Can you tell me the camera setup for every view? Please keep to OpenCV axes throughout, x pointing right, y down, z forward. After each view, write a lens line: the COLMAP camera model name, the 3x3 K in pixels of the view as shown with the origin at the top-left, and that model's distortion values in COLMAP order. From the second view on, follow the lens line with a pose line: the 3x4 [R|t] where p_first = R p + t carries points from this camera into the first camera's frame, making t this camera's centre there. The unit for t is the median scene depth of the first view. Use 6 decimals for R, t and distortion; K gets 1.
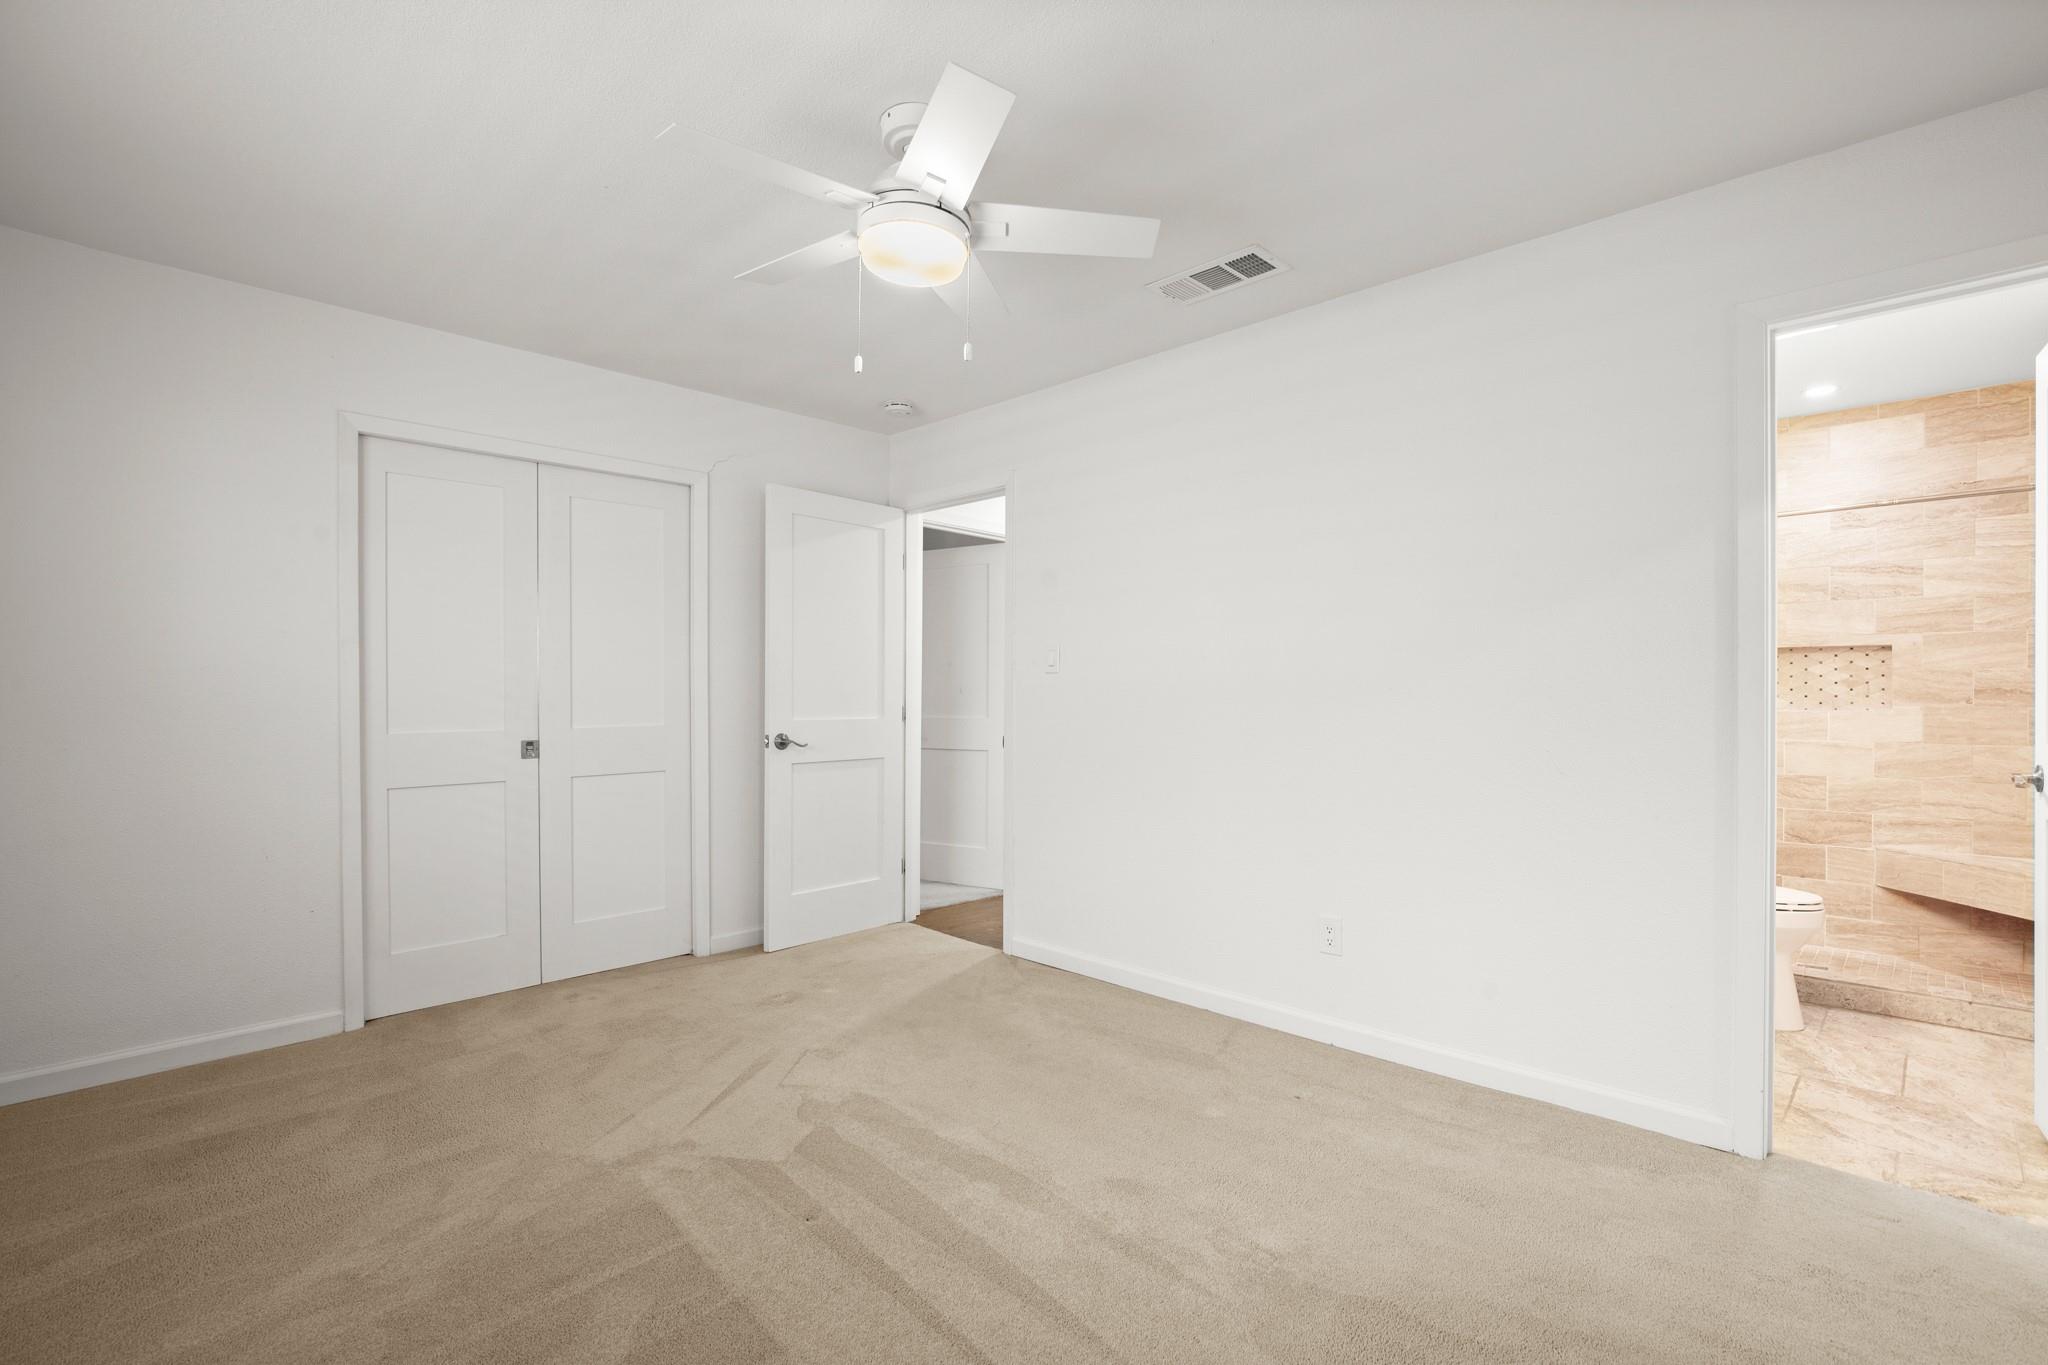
lens RADIAL K [[939.3, 0, 1025.6], [0, 939.3, 696.3], [0, 0, 1]] dist [-0.021495, 0.003758]
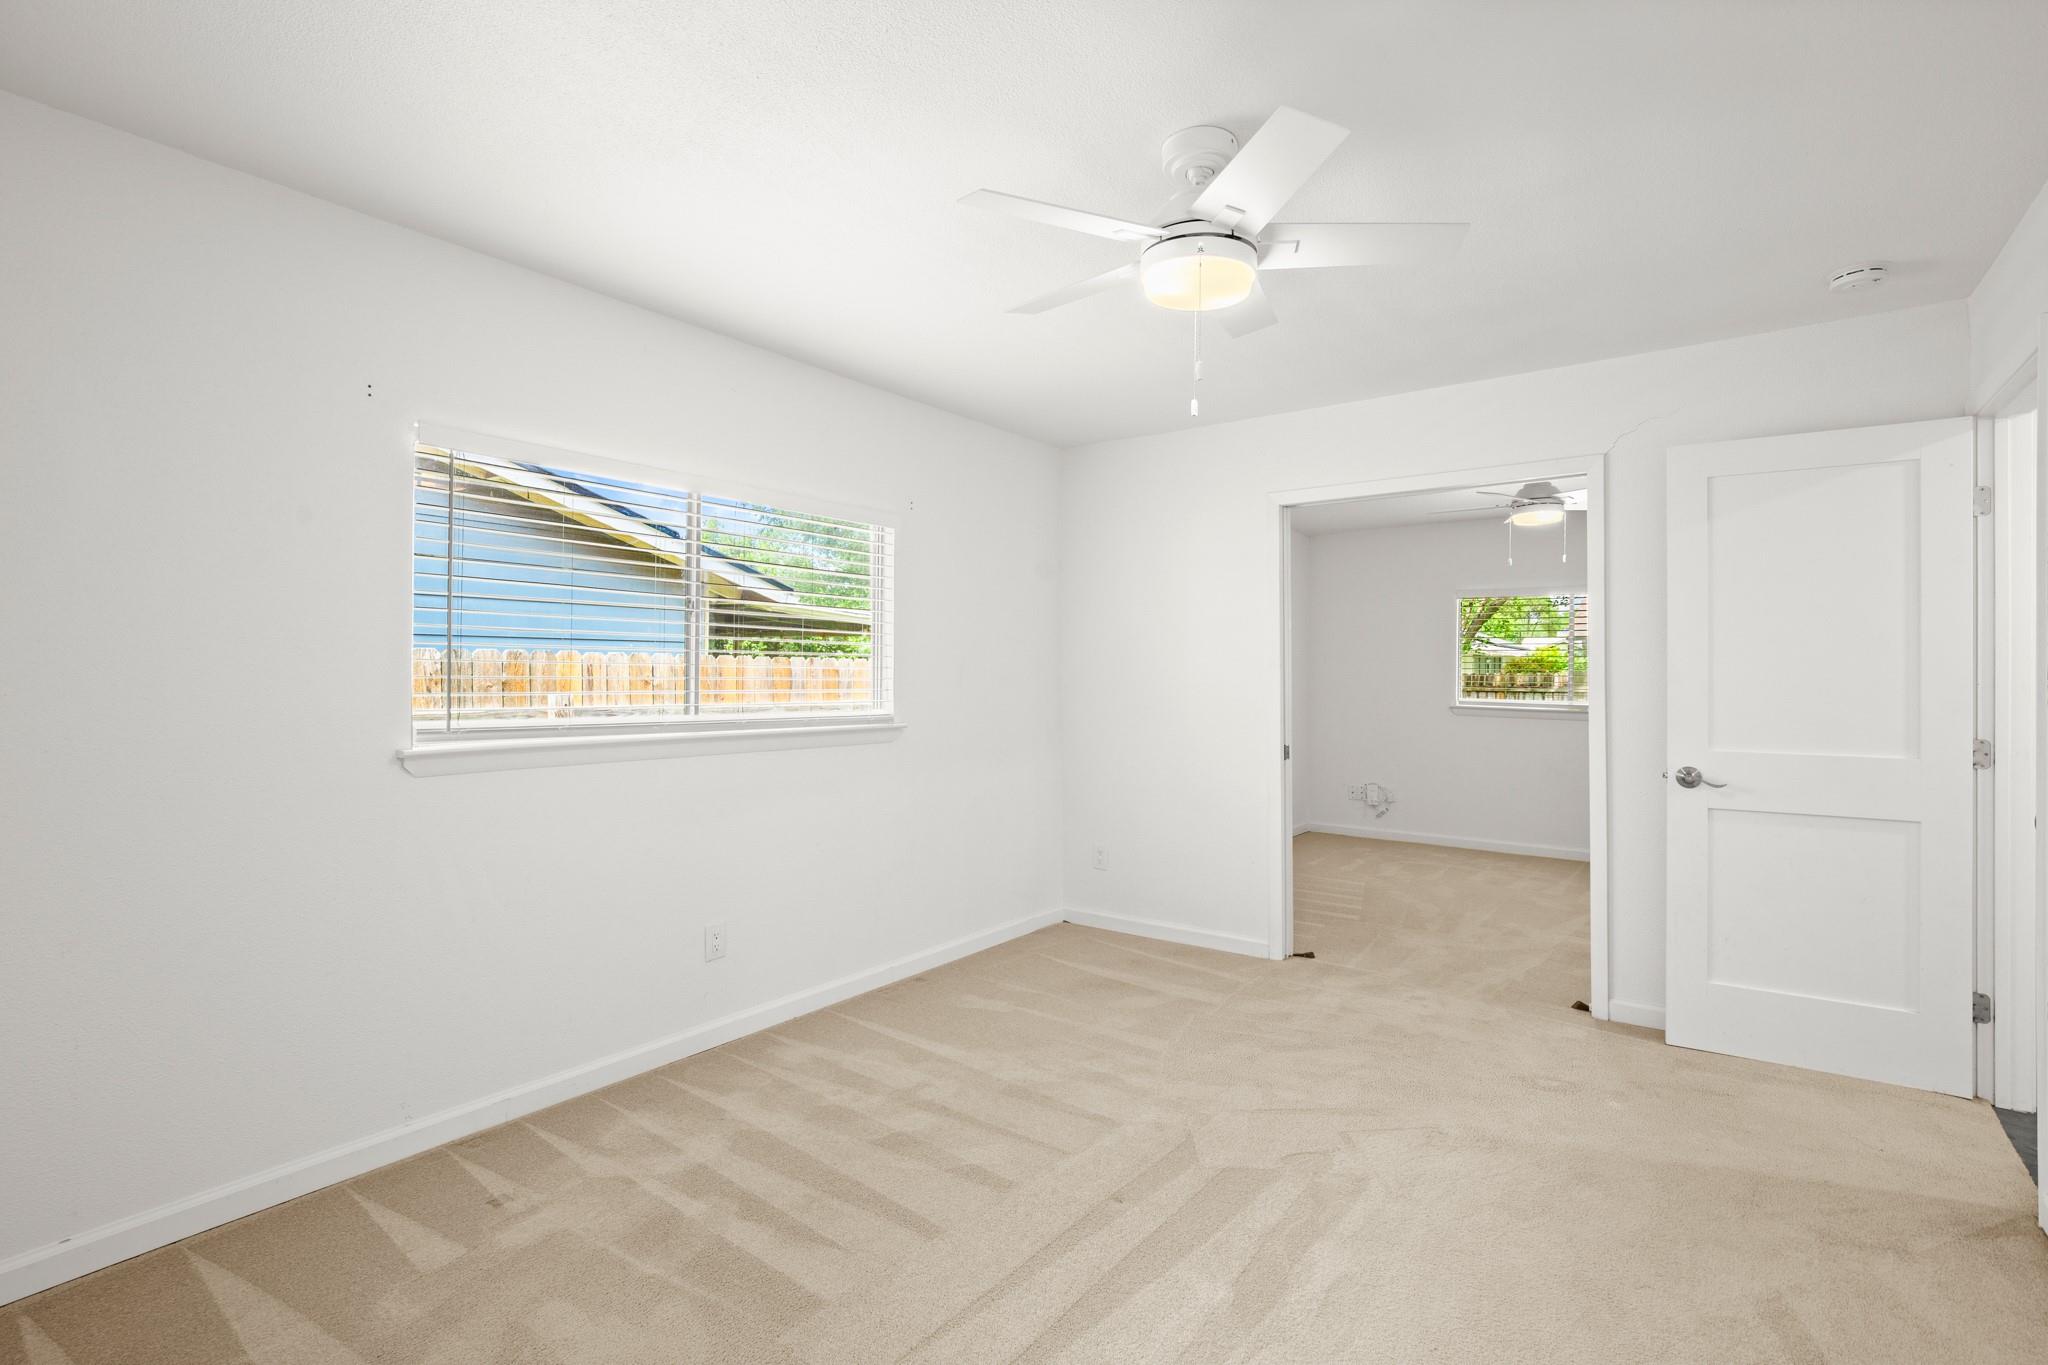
lens RADIAL K [[939.3, 0, 1031.7], [0, 939.3, 675.0], [0, 0, 1]] dist [-0.021495, 0.003758]
pose [[0.138912, 0.000426, -0.990305, 0.543312], [-0.002718, 0.999996, 0.000049, -0.044876], [0.990301, 0.002685, 0.138913, 0.463711]]
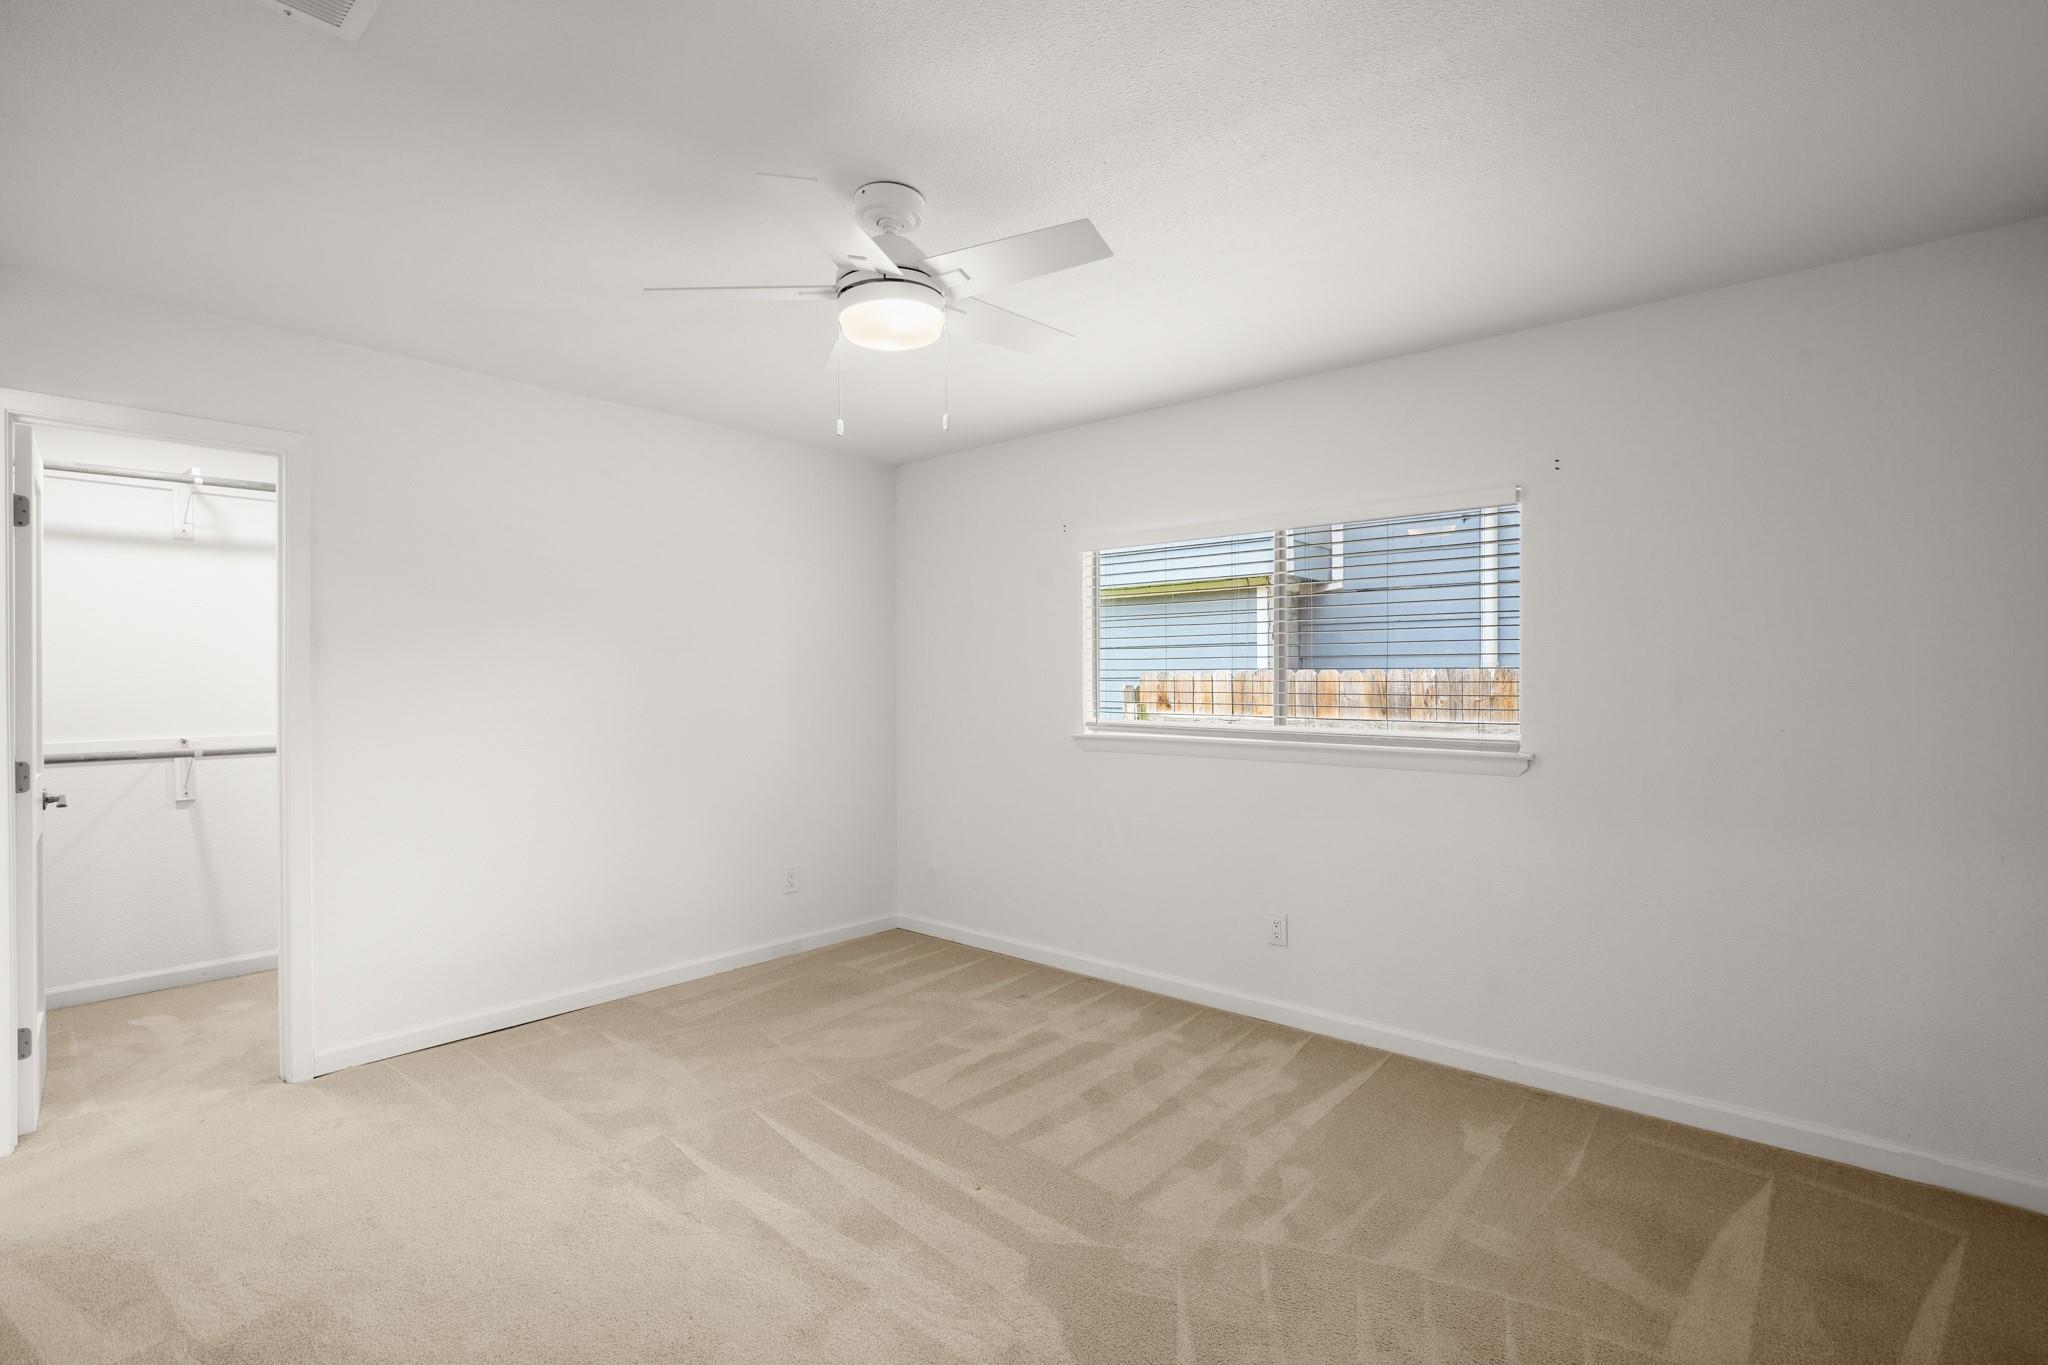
lens RADIAL K [[939.3, 0, 1017.2], [0, 939.3, 682.3], [0, 0, 1]] dist [-0.021495, 0.003758]
pose [[-0.997625, -0.000120, -0.068886, -0.116035], [-0.000038, 0.999999, -0.001191, -0.051969], [0.068887, -0.001185, -0.997624, 1.369714]]
